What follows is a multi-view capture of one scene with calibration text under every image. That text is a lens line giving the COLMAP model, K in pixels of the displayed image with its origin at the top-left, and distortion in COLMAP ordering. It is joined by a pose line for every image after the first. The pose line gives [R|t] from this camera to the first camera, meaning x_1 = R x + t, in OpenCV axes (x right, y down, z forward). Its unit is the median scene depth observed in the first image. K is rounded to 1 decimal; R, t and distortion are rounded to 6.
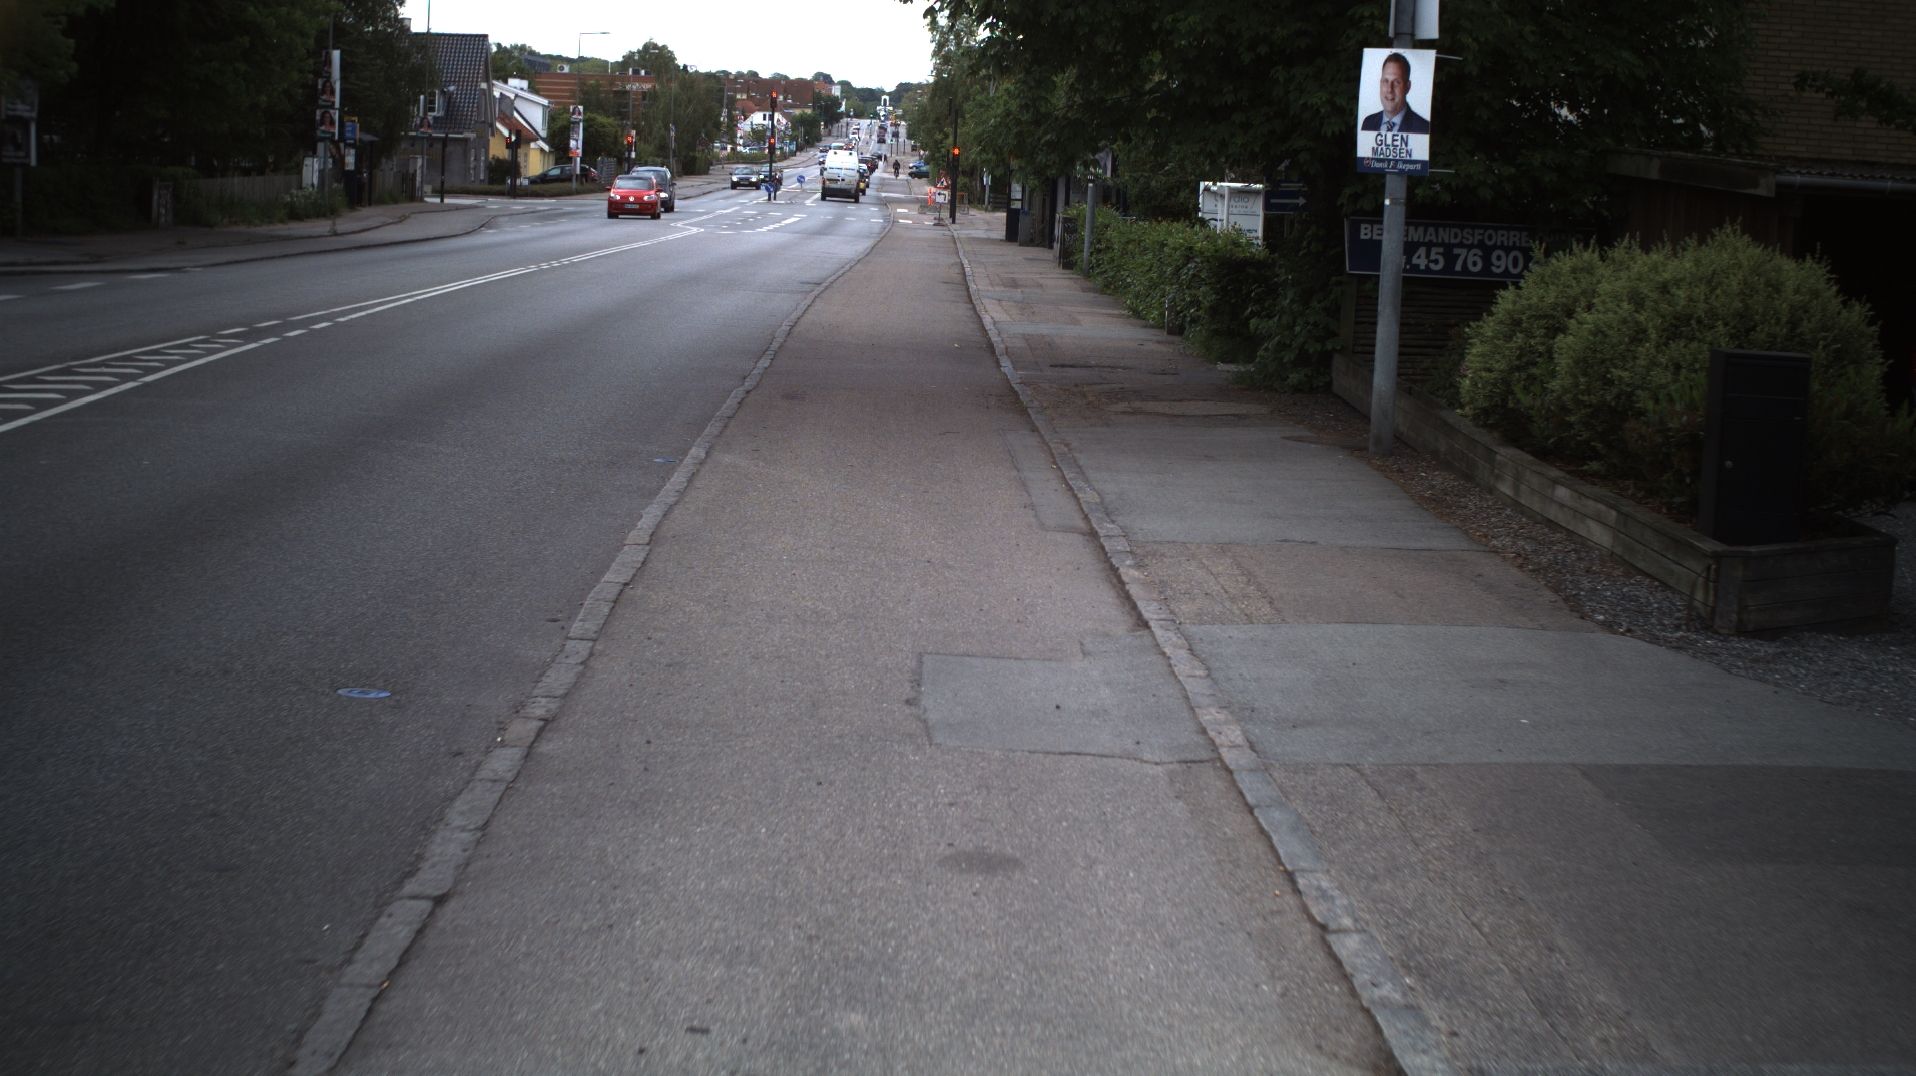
lens RADIAL K [[3489.6, 0, 958.0], [0, 3489.6, 538.0], [0, 0, 1]] dist [-0.313350, 0.438235]
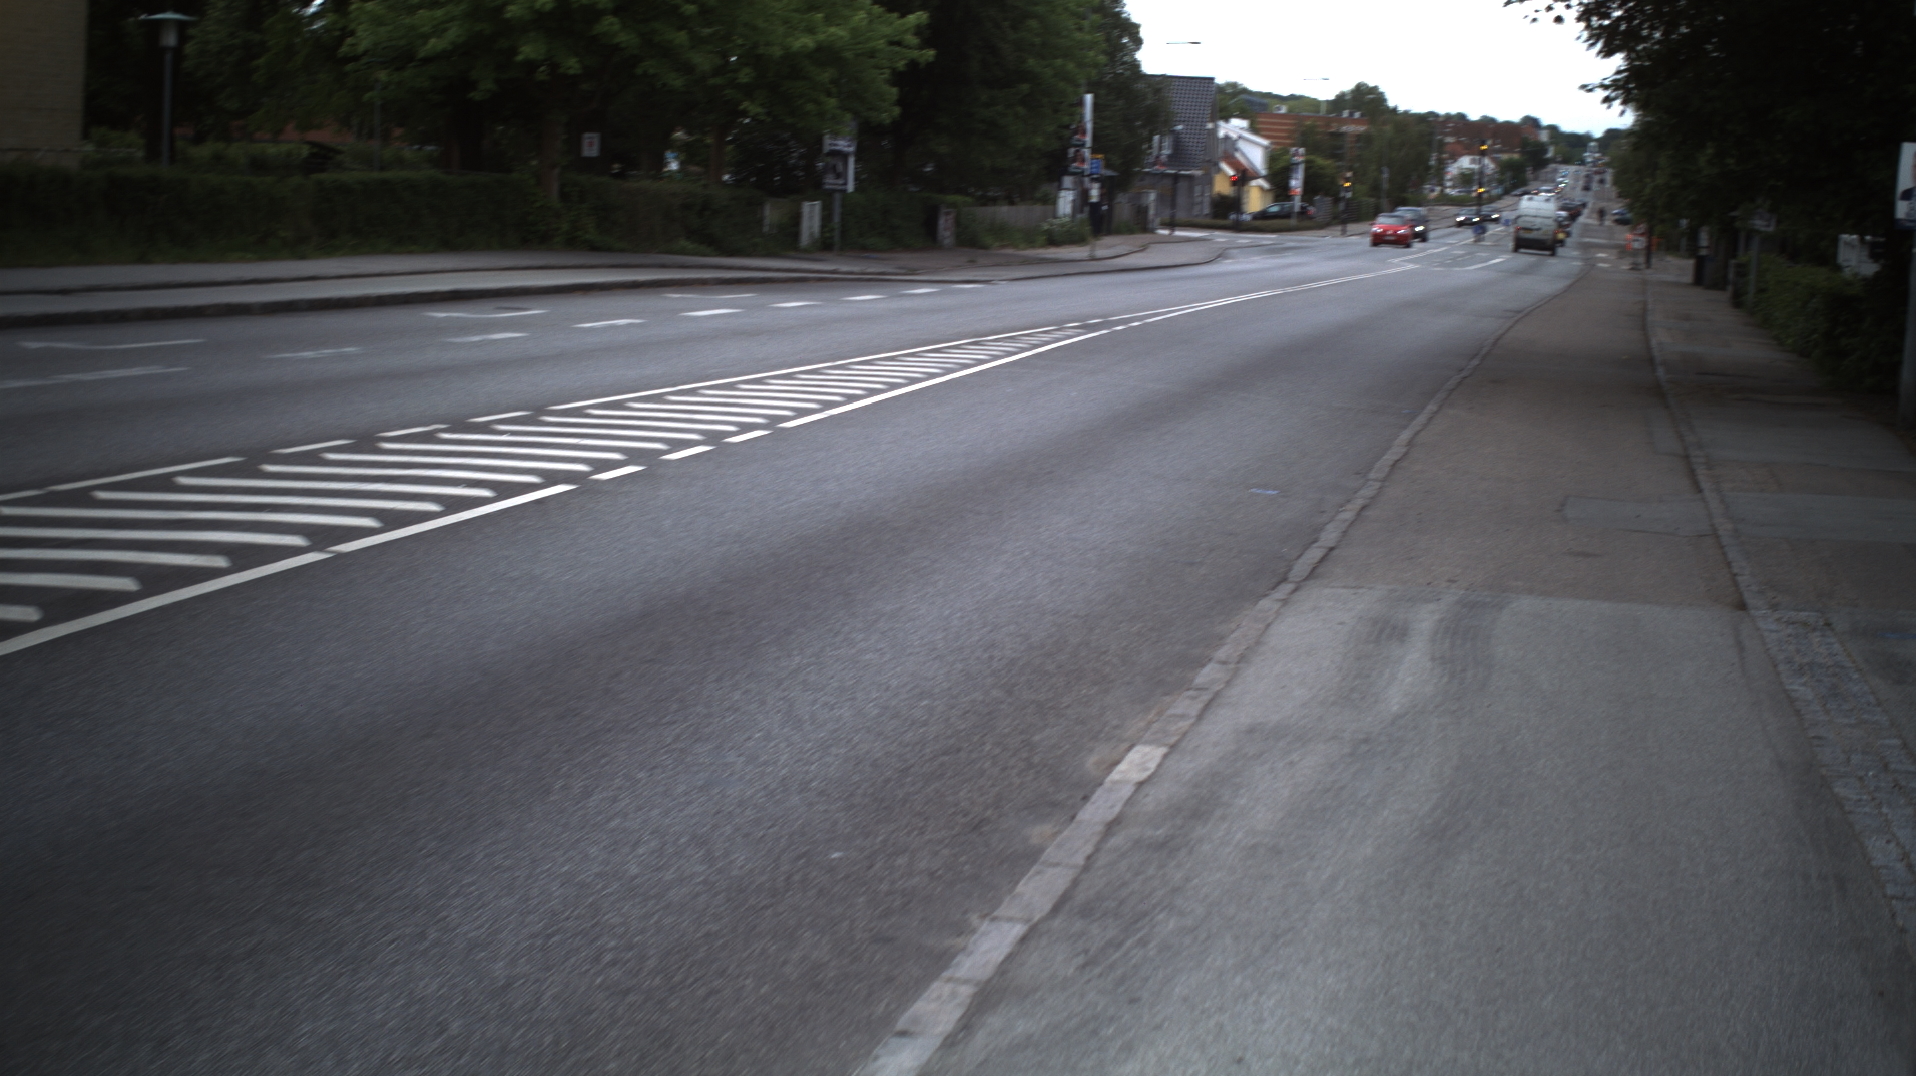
lens RADIAL K [[3489.6, 0, 958.0], [0, 3489.6, 538.0], [0, 0, 1]] dist [-0.313350, 0.438235]
pose [[0.979529, 0.036014, -0.198056, 0.006382], [-0.038147, 0.999248, -0.006961, 0.014495], [0.197656, 0.014374, 0.980166, -0.142114]]
